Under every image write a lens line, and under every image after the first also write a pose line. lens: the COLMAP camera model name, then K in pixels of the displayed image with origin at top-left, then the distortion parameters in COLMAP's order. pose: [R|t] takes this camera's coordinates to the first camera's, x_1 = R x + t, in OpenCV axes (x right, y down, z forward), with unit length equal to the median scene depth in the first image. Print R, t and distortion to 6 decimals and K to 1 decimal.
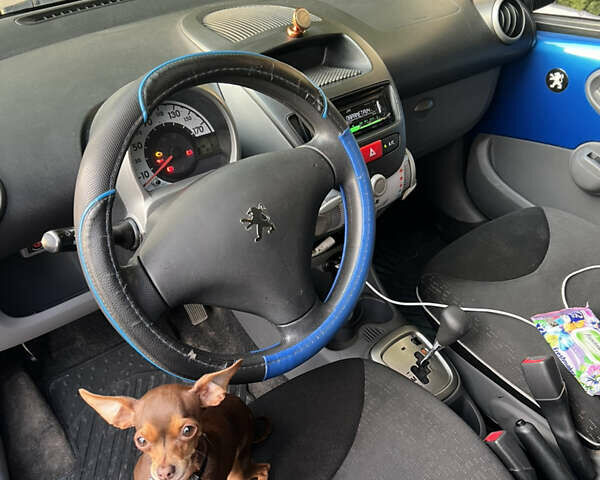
lens RADIAL K [[606.0, 0, 300.1], [0, 606.0, 258.5], [0, 0, 1]] dist [-0.003192, -0.012415]
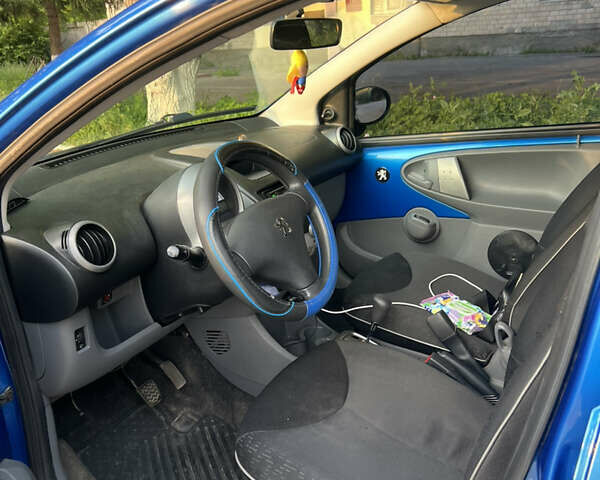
lens RADIAL K [[606.0, 0, 300.1], [0, 606.0, 258.5], [0, 0, 1]] dist [-0.003192, -0.012415]
pose [[0.932625, -0.164497, 0.321171, -0.369210], [0.251502, 0.934568, -0.251654, 0.293889], [-0.258760, 0.315474, 0.912973, -0.354062]]
